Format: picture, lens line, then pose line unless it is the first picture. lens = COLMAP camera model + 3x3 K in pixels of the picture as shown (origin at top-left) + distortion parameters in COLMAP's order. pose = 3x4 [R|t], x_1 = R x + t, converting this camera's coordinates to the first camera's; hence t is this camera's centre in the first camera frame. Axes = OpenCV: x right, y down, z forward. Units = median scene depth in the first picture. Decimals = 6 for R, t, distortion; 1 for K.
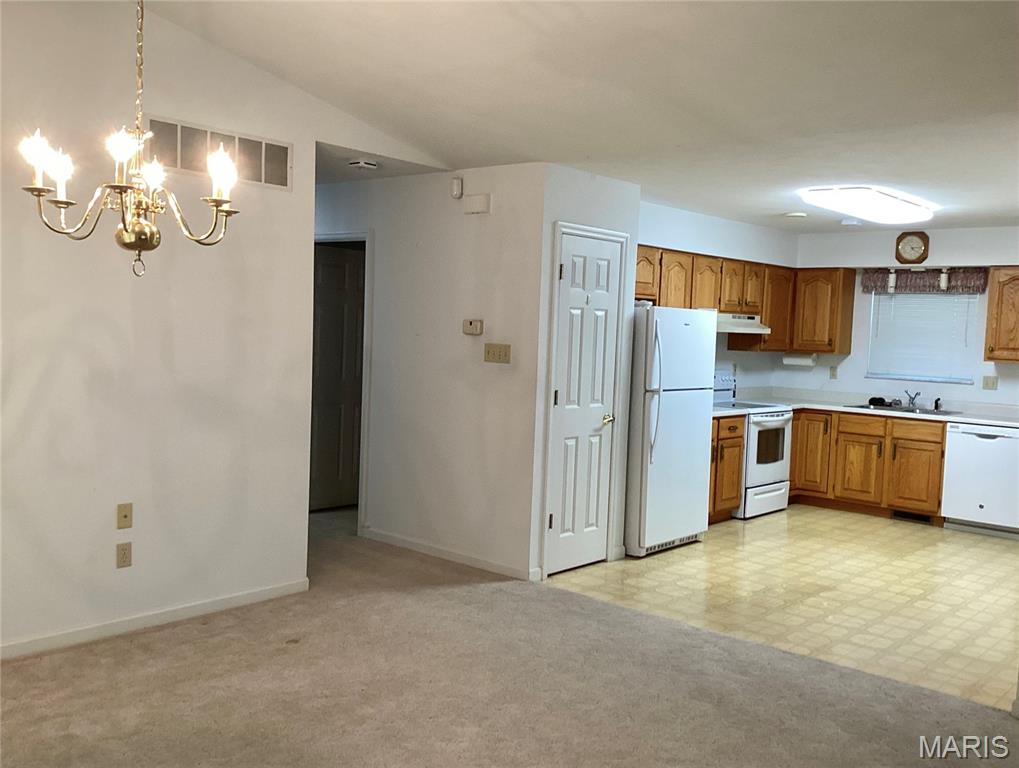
lens RADIAL K [[996.4, 0, 511.7], [0, 996.4, 378.9], [0, 0, 1]] dist [0.114359, -0.216079]
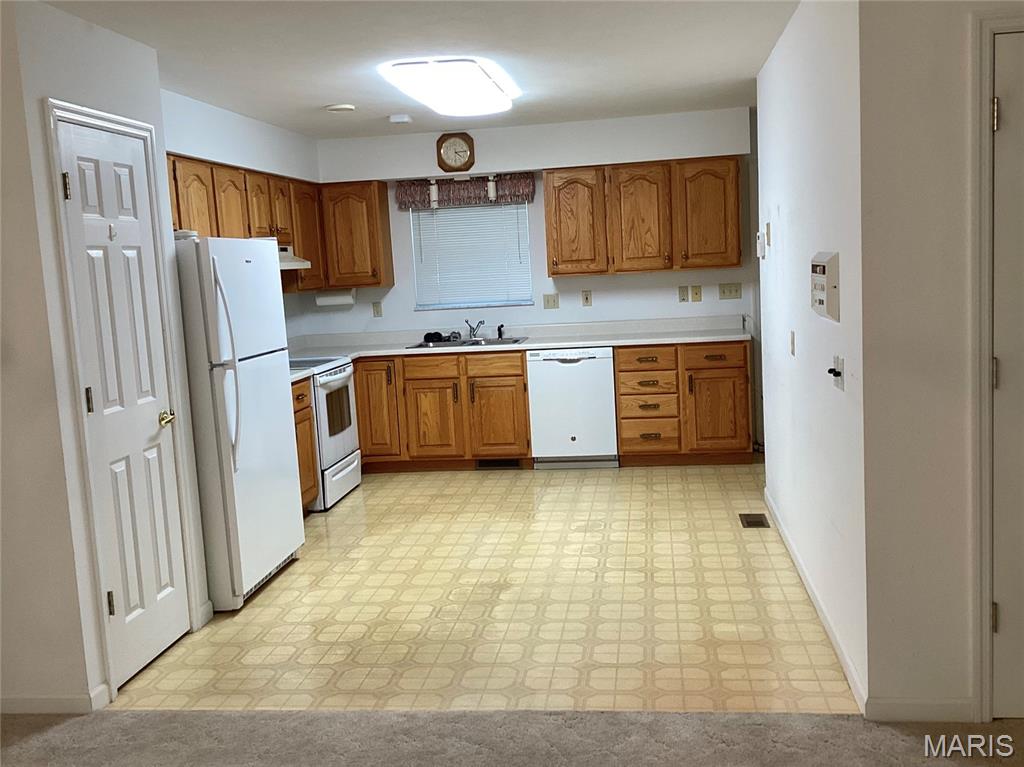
lens RADIAL K [[1001.3, 0, 514.2], [0, 1001.3, 378.4], [0, 0, 1]] dist [0.114359, -0.216079]
pose [[0.816547, -0.150176, 0.557403, -0.065749], [0.117361, 0.988590, 0.094422, -0.016743], [-0.565223, -0.011683, 0.824855, 0.282440]]
